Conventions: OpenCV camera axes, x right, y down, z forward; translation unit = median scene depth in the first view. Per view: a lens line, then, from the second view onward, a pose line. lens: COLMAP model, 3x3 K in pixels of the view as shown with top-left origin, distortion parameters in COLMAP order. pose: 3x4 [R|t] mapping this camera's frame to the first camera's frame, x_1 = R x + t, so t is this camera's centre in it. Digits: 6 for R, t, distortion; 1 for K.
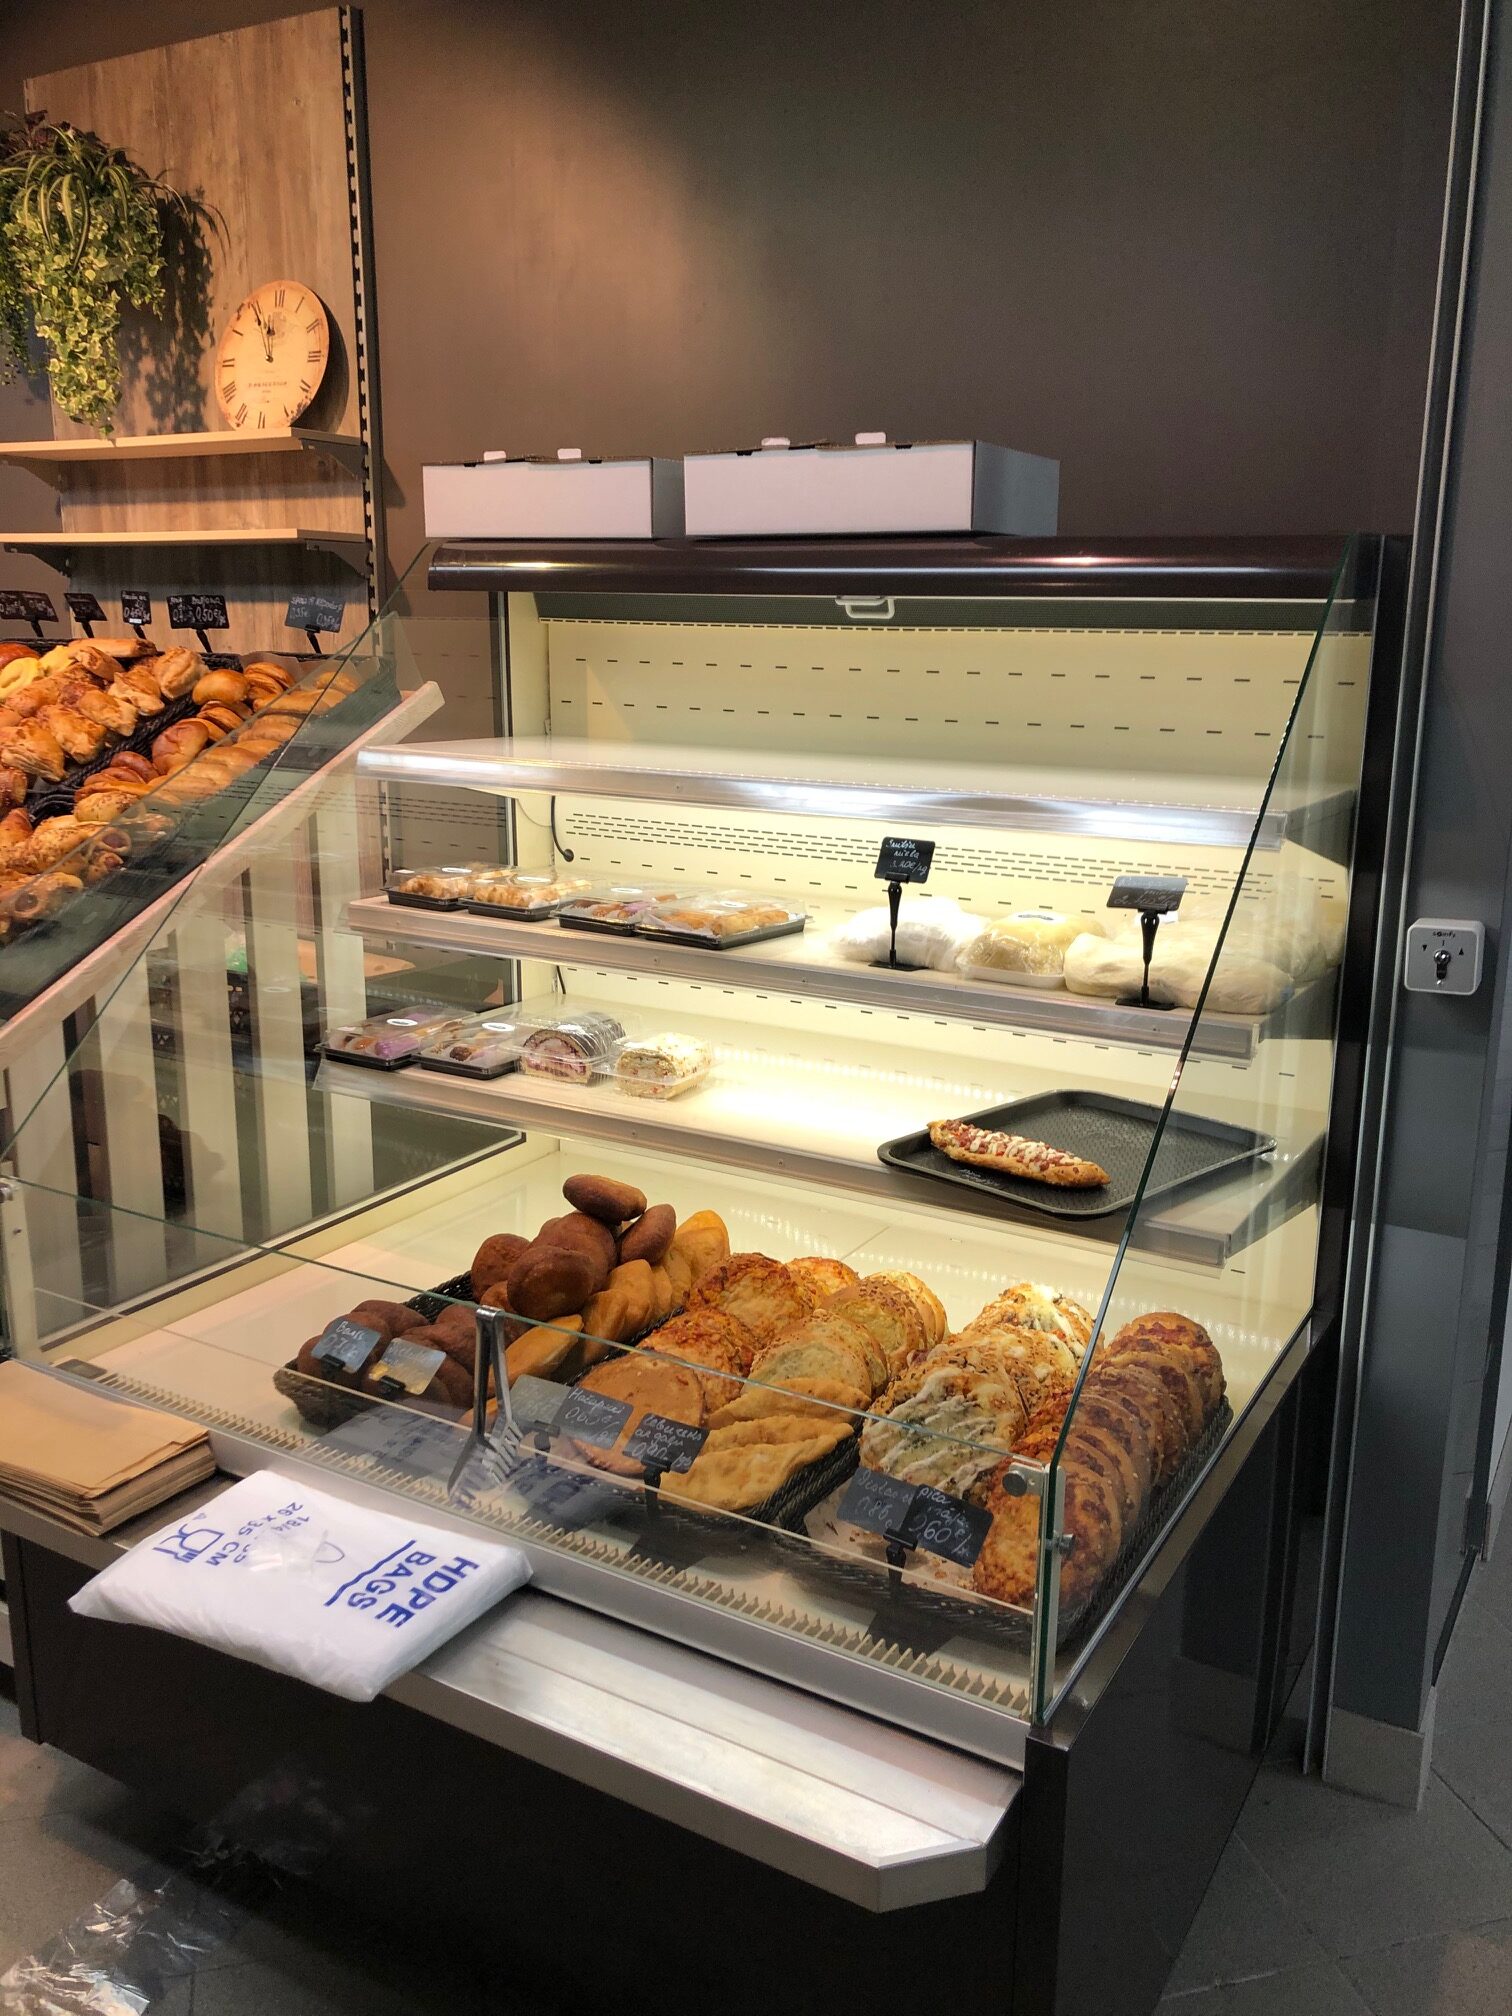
lens RADIAL K [[1652.8, 0, 757.4], [0, 1652.8, 1001.7], [0, 0, 1]] dist [0.043376, -0.034490]
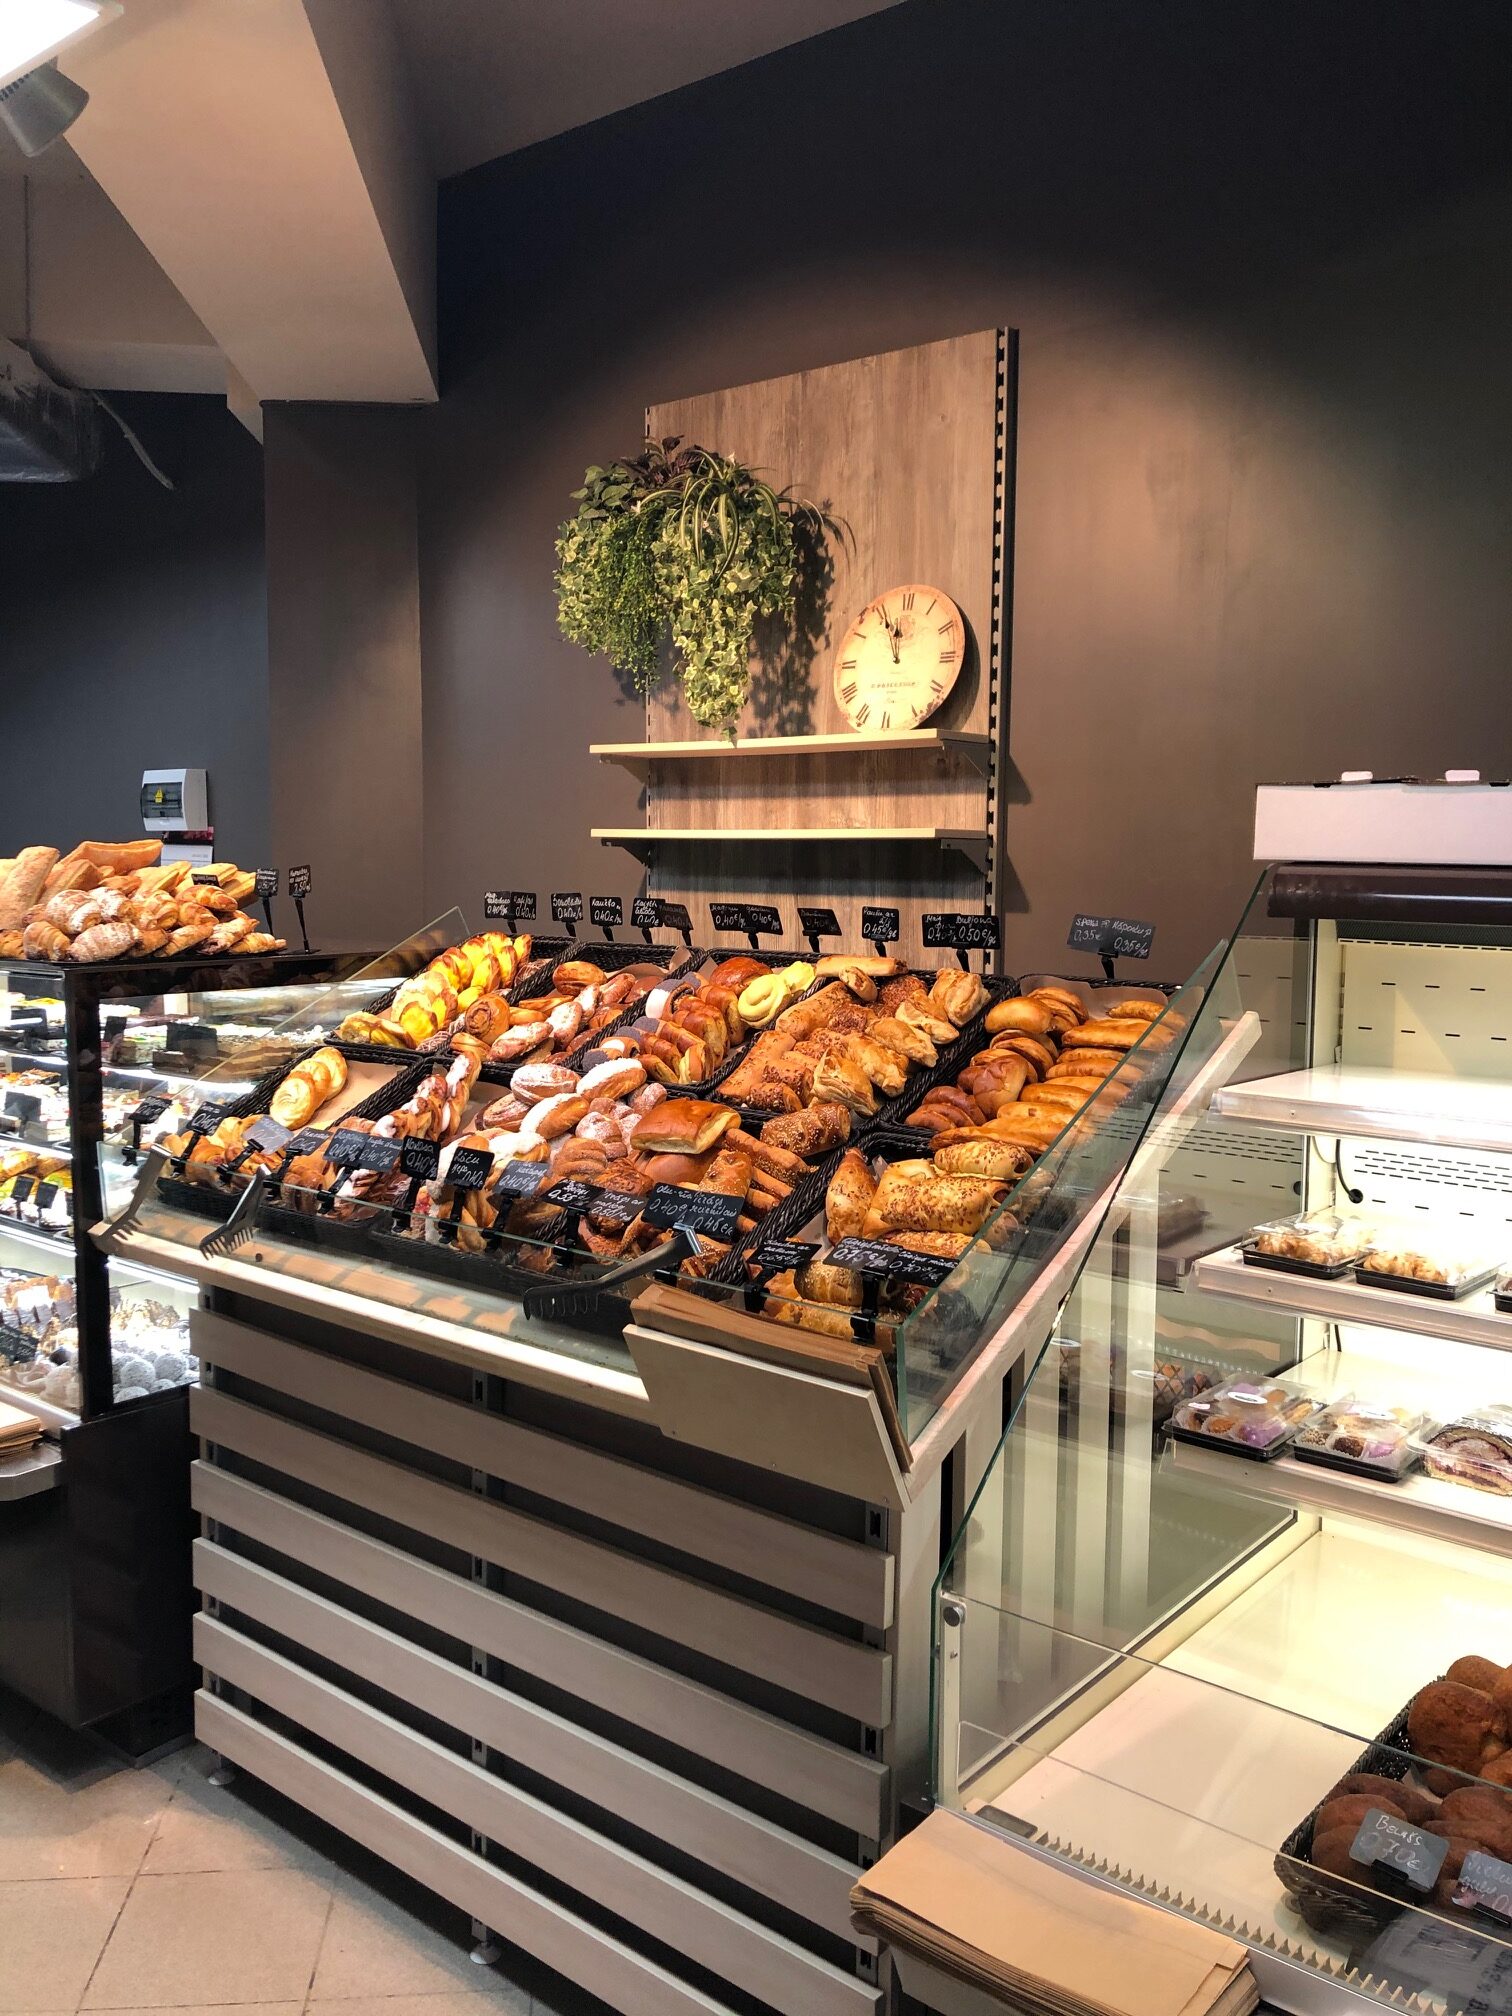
lens RADIAL K [[1652.8, 0, 671.7], [0, 1652.8, 999.4], [0, 0, 1]] dist [0.043376, -0.034490]
pose [[0.986143, 0.016281, -0.165098, -0.262994], [-0.039118, 0.989932, -0.136033, -0.045941], [0.161221, 0.140607, 0.976851, 0.039306]]
